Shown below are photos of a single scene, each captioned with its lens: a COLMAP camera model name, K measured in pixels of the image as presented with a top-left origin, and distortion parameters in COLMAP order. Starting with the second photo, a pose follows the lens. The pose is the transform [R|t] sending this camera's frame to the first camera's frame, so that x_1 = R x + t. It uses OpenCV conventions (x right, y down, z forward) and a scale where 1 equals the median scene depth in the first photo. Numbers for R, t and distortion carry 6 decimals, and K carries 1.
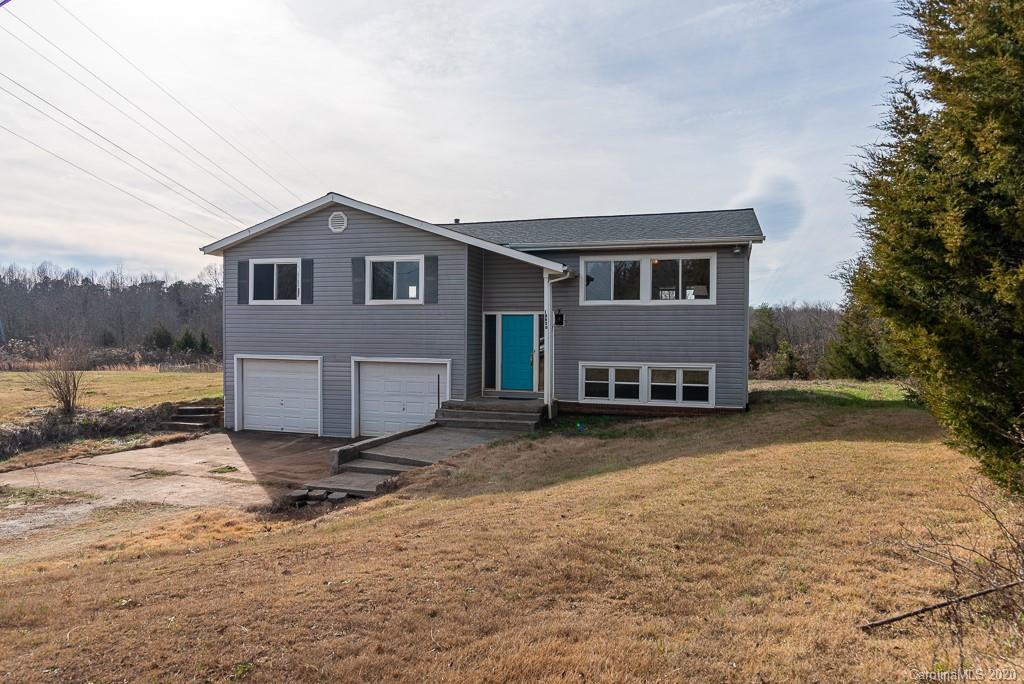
lens RADIAL K [[708.8, 0, 513.8], [0, 708.8, 340.5], [0, 0, 1]] dist [-0.001135, 0.000552]
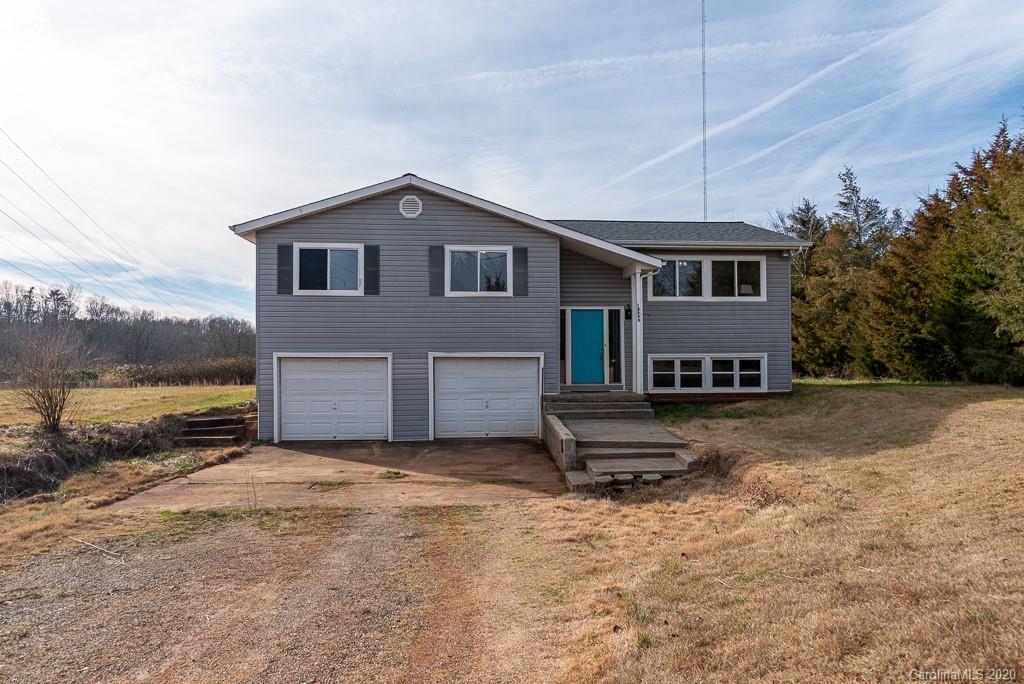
lens RADIAL K [[708.8, 0, 513.7], [0, 708.8, 342.1], [0, 0, 1]] dist [-0.001135, 0.000552]
pose [[0.918140, -0.004216, 0.396233, -0.502926], [0.014475, 0.999633, -0.022907, 0.032803], [-0.395991, 0.026767, 0.917864, 0.109337]]
